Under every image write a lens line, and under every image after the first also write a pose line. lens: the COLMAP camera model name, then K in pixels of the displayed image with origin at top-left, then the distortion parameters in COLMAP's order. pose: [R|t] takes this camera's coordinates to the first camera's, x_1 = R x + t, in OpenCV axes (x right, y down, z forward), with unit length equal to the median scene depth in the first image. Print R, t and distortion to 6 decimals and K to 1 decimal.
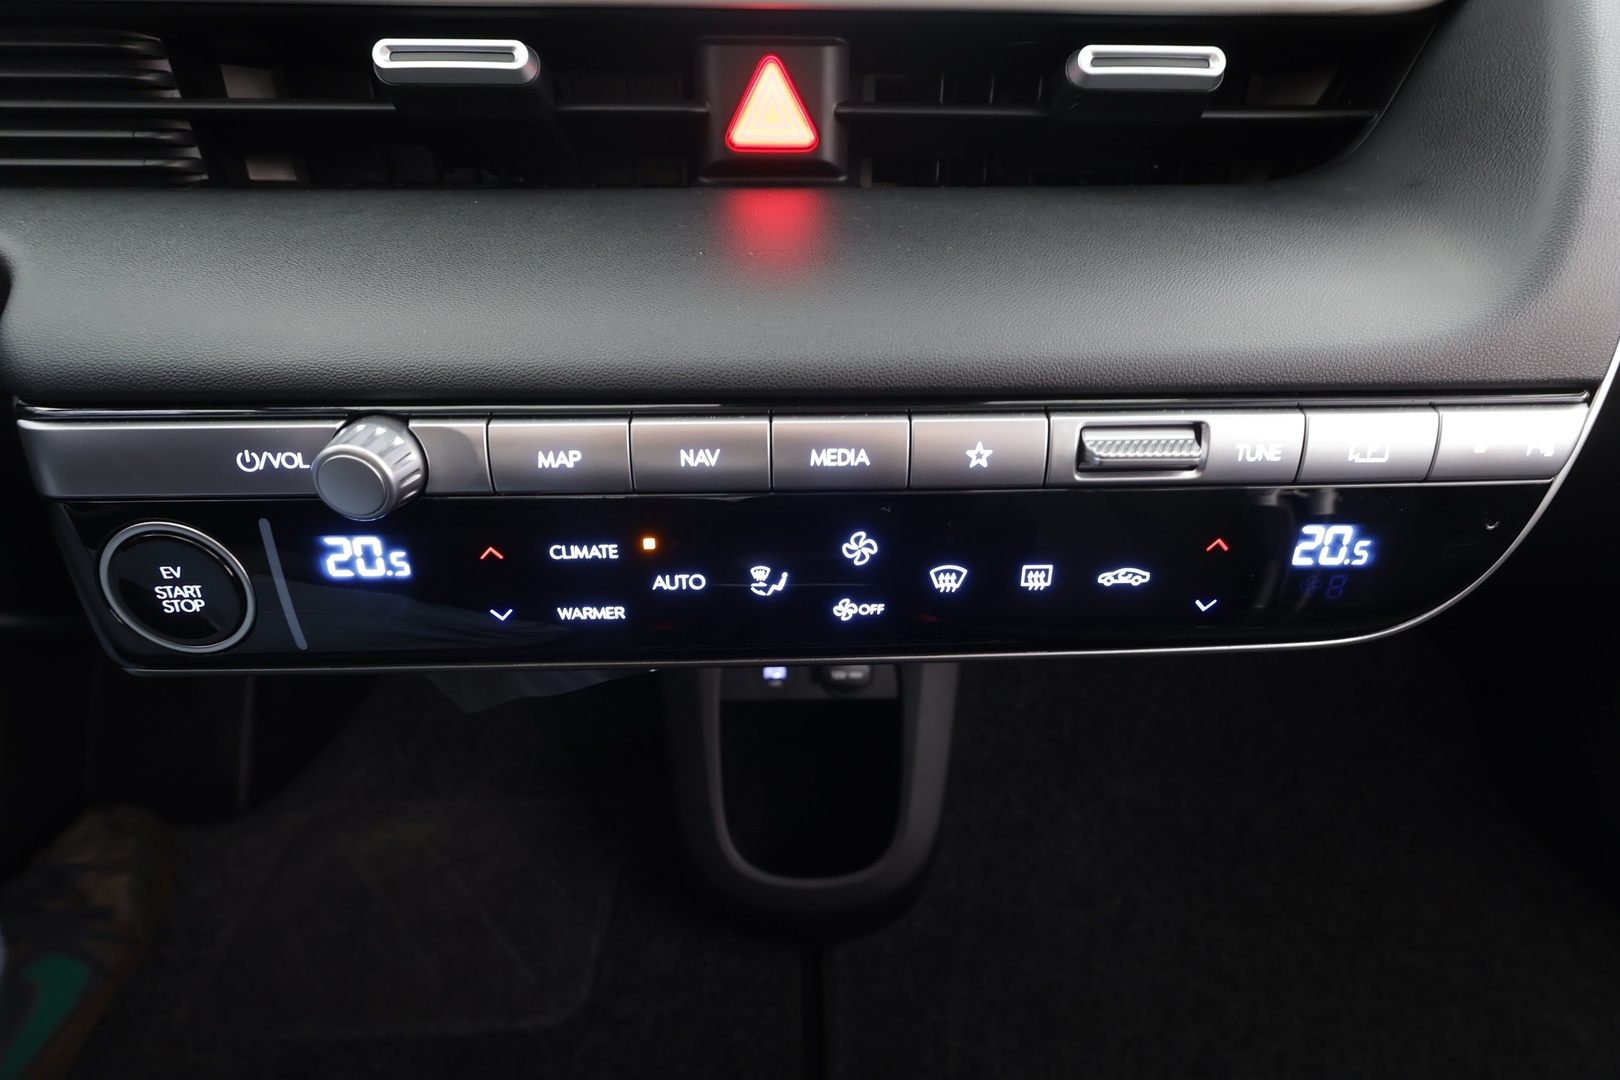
lens RADIAL K [[751.0, 0, 810.0], [0, 751.0, 540.0], [0, 0, 1]] dist [-0.002208, 0.000182]
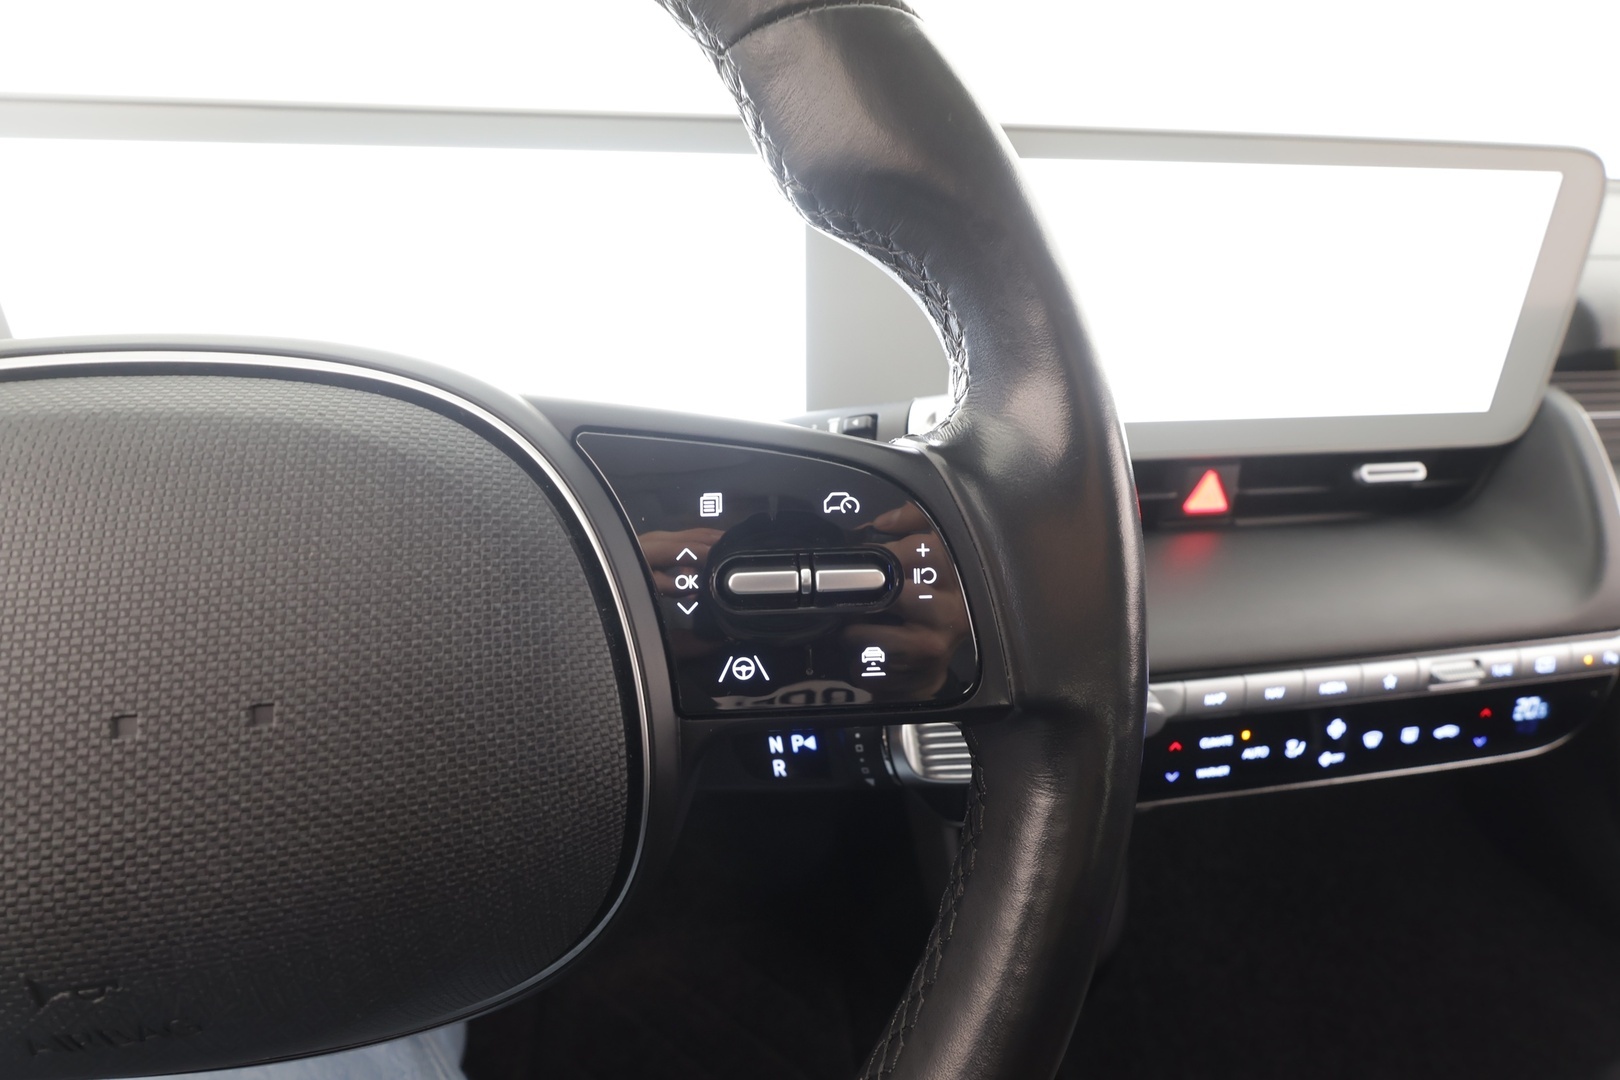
lens RADIAL K [[754.6, 0, 810.0], [0, 754.6, 540.0], [0, 0, 1]] dist [-0.001063, -0.000242]
pose [[0.991321, -0.050804, 0.121251, -1.555023], [0.067201, 0.988533, -0.135228, -0.310531], [-0.112990, 0.142203, 0.983367, -0.929833]]
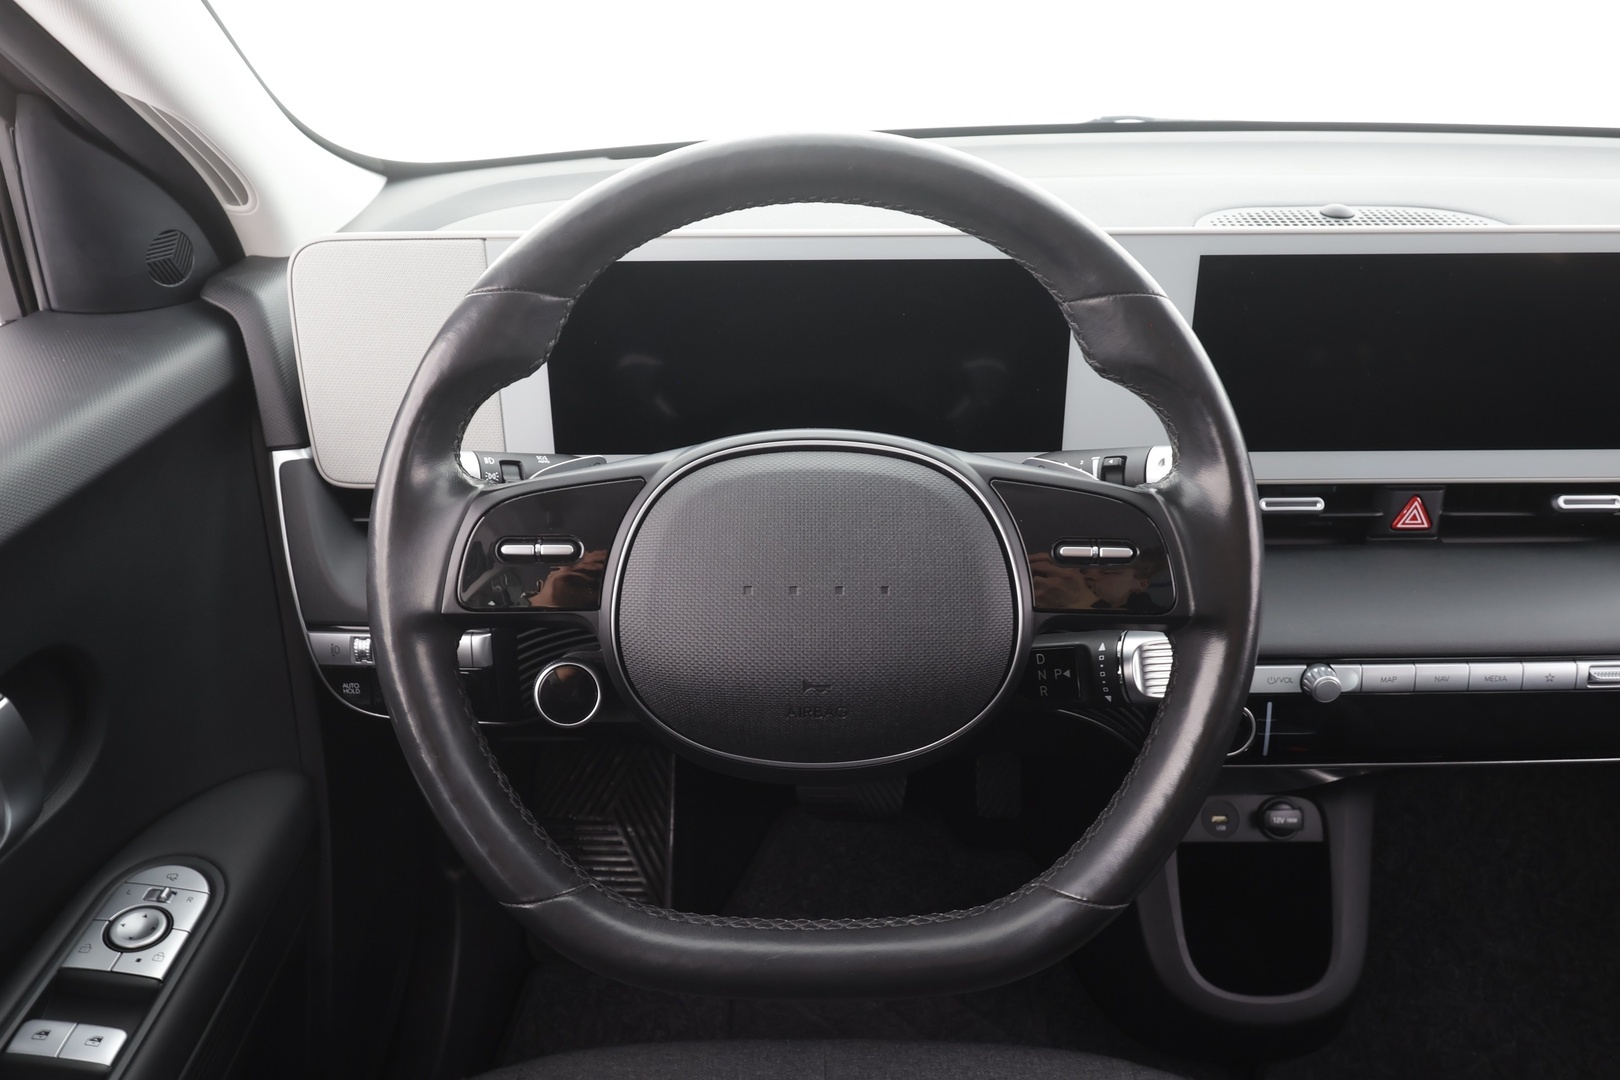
lens RADIAL K [[1143.2, 0, 810.0], [0, 1143.2, 540.0], [0, 0, 1]] dist [0.002139, 0.003896]
pose [[0.999654, -0.002860, -0.026147, -2.070992], [-0.000872, 0.989925, -0.141590, -0.019332], [0.026288, 0.141564, 0.989580, -2.839004]]
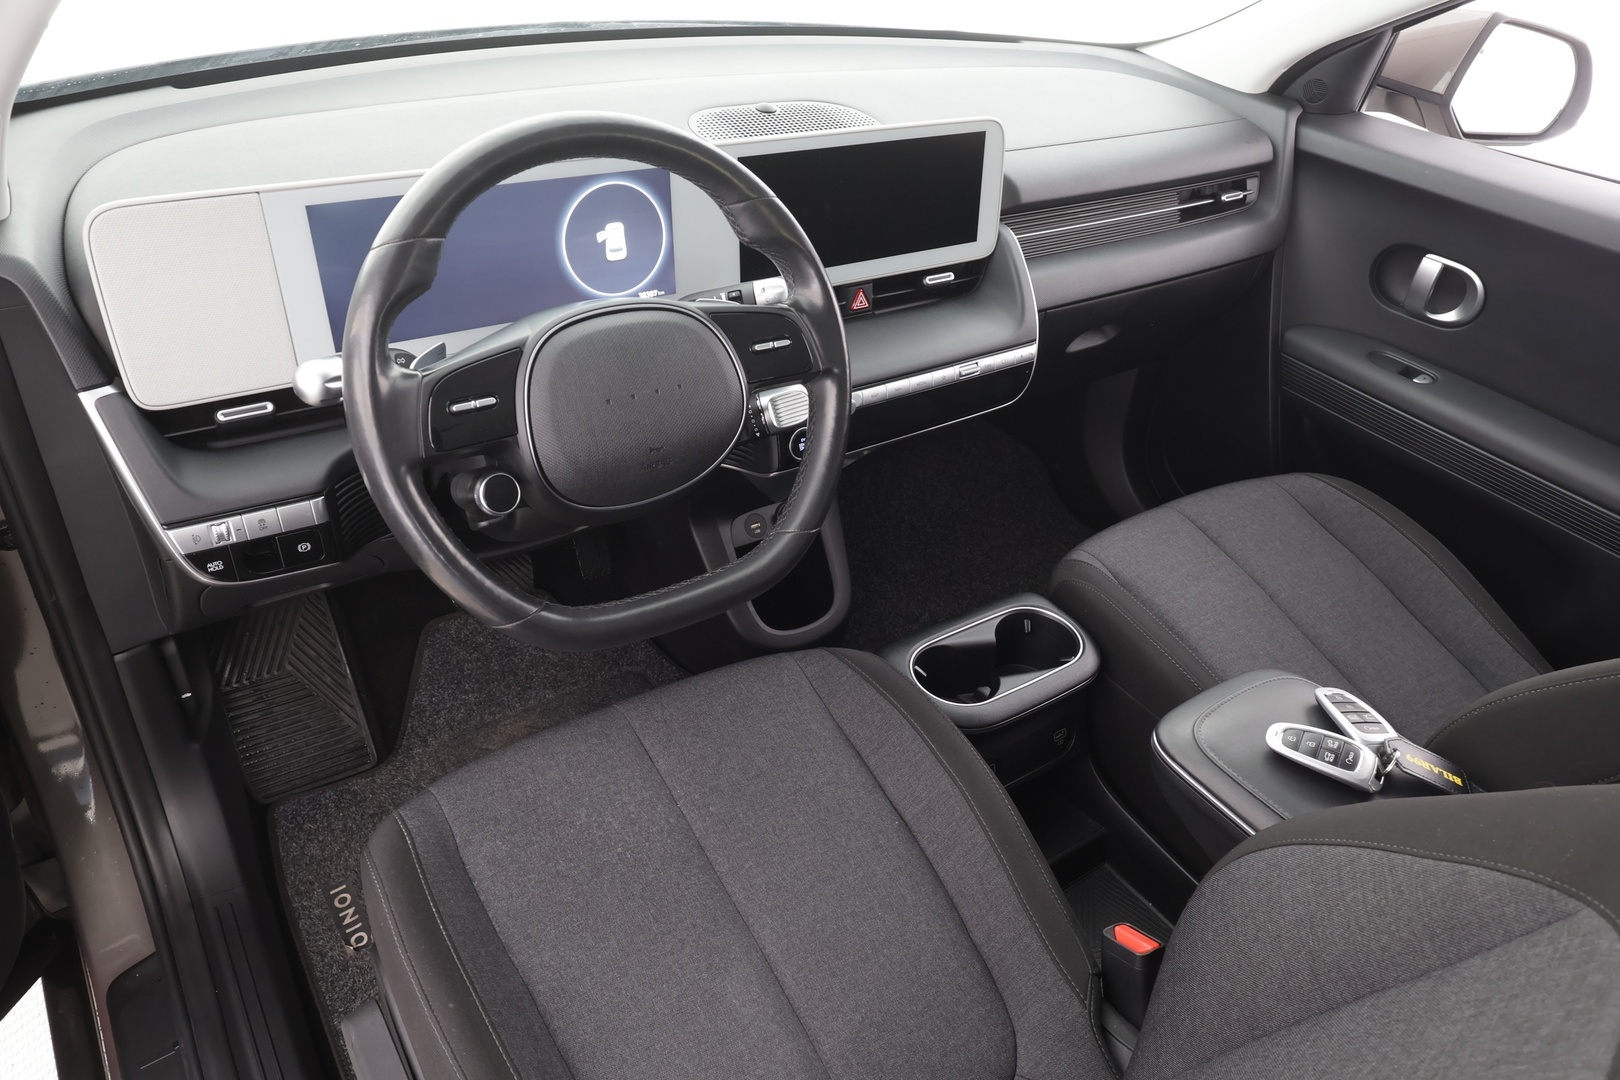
lens RADIAL K [[1098.4, 0, 810.0], [0, 1098.4, 540.0], [0, 0, 1]] dist [0.003077, 0.000253]
pose [[0.835068, -0.262887, 0.483272, -3.850126], [0.256819, 0.963131, 0.080148, 0.097546], [-0.486524, 0.057184, 0.871794, -4.304493]]
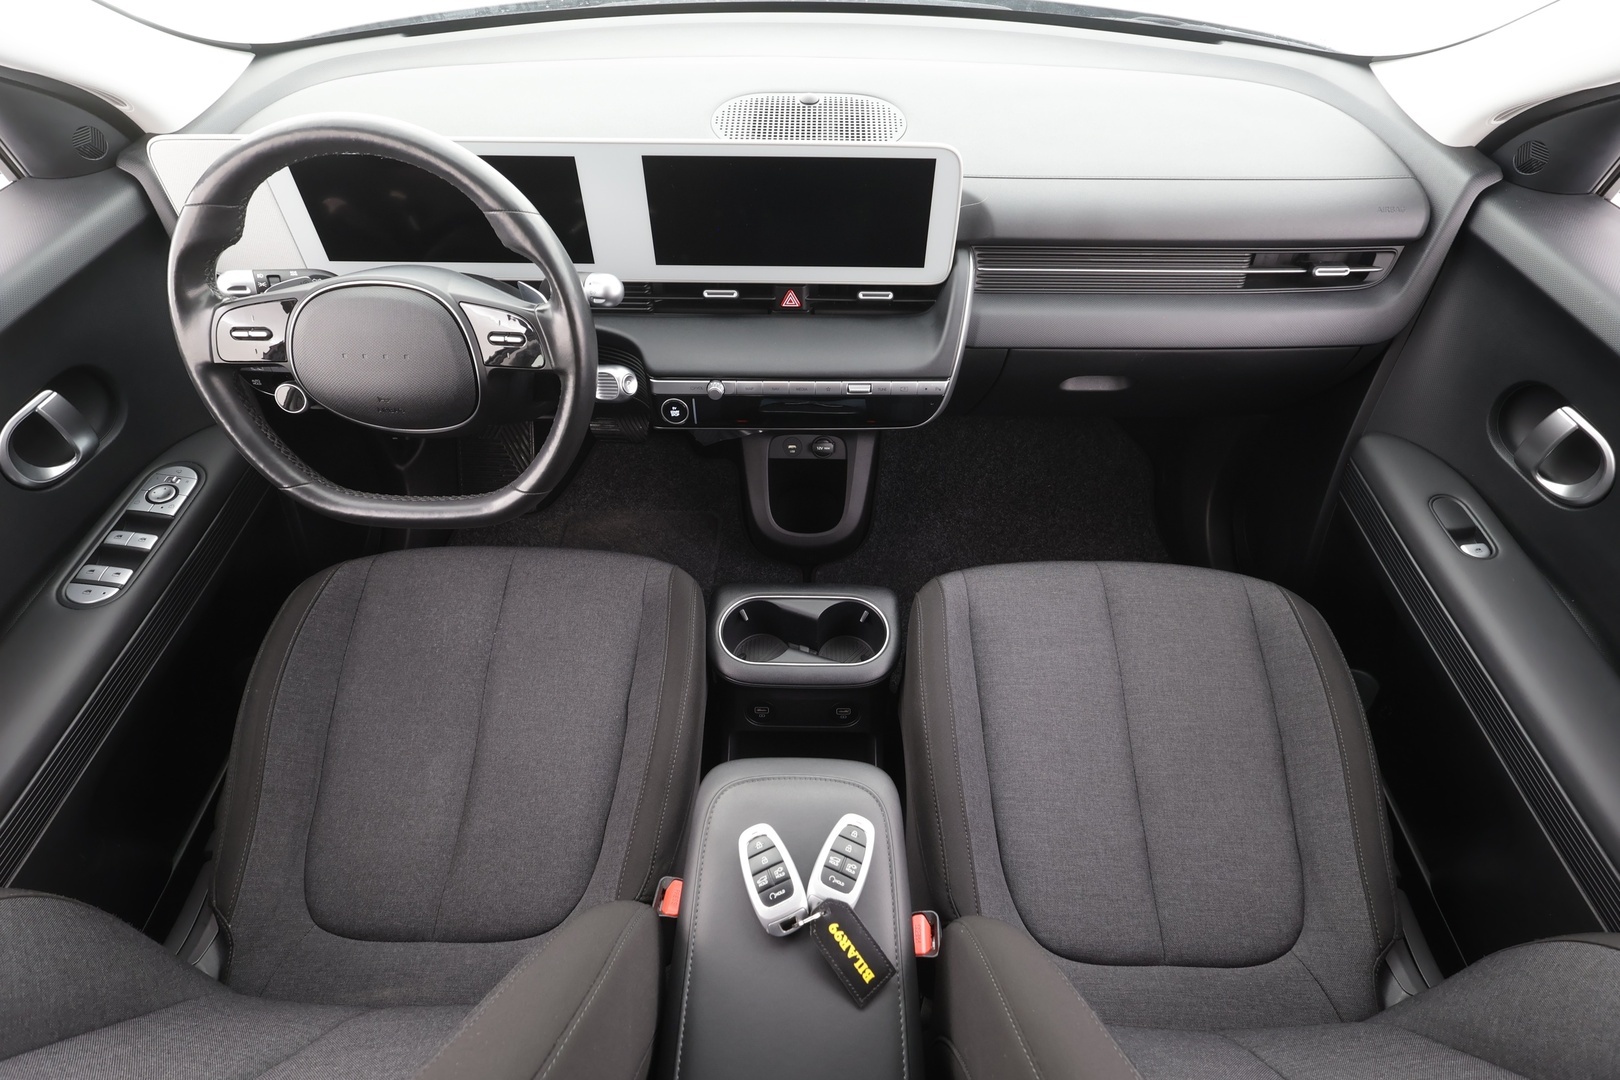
lens RADIAL K [[754.6, 0, 810.0], [0, 754.6, 540.0], [0, 0, 1]] dist [-0.001063, -0.000242]
pose [[0.999261, 0.025177, -0.029034, 0.256672], [-0.017346, 0.969656, 0.243856, -0.349338], [0.034293, -0.243172, 0.969377, -4.109502]]
